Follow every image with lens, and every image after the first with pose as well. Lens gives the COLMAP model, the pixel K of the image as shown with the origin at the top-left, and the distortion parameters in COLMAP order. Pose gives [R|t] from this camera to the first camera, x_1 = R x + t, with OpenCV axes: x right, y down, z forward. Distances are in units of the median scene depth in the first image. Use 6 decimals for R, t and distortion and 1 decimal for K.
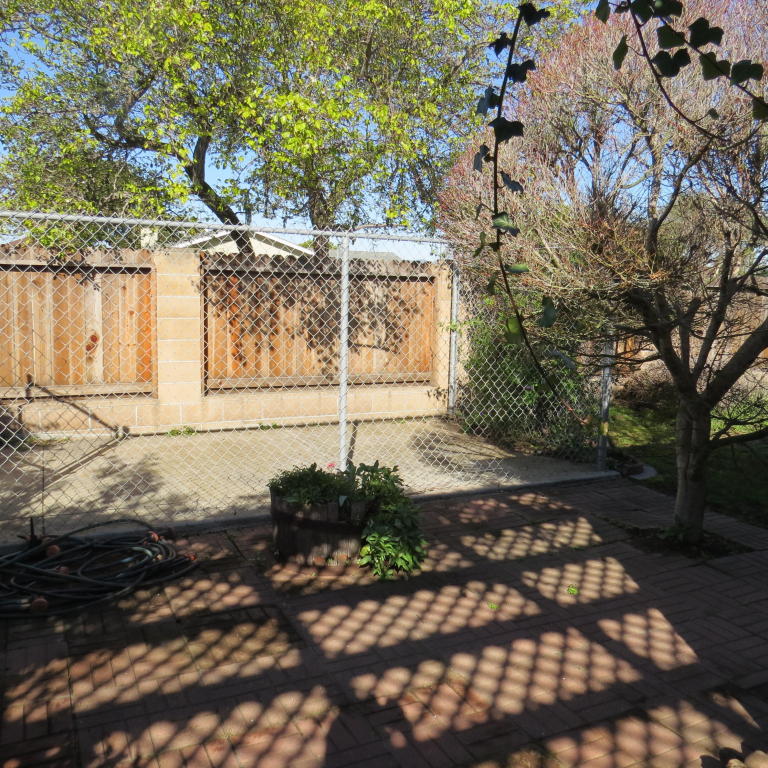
lens RADIAL K [[743.9, 0, 383.9], [0, 743.9, 384.1], [0, 0, 1]] dist [-0.010344, 0.000000]
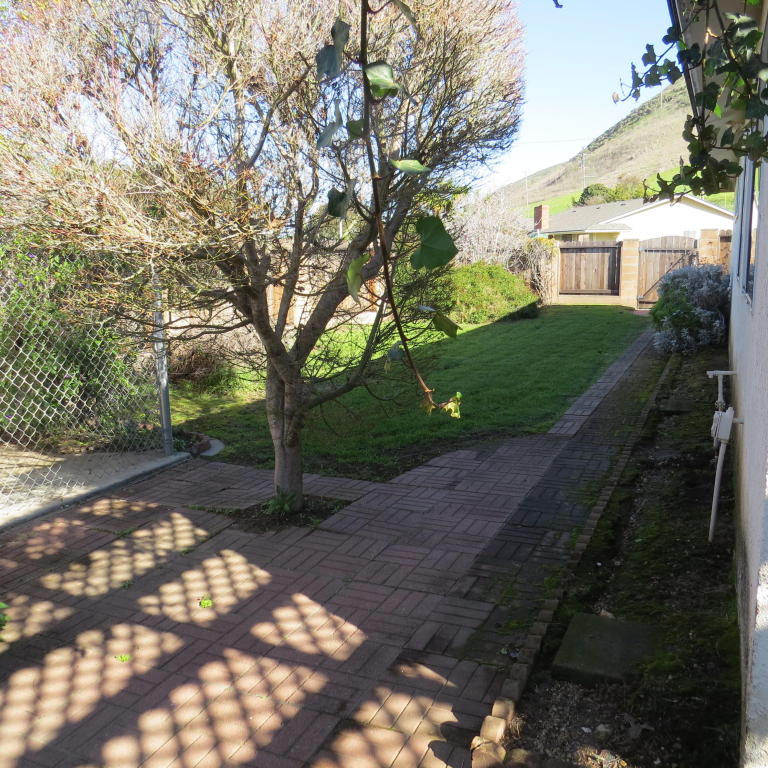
lens RADIAL K [[743.9, 0, 384.0], [0, 743.9, 383.0], [0, 0, 1]] dist [-0.010344, 0.000000]
pose [[0.777435, -0.152969, 0.610078, -0.061444], [0.131367, 0.988073, 0.080343, -0.012145], [-0.615091, 0.017682, 0.788258, 0.174184]]
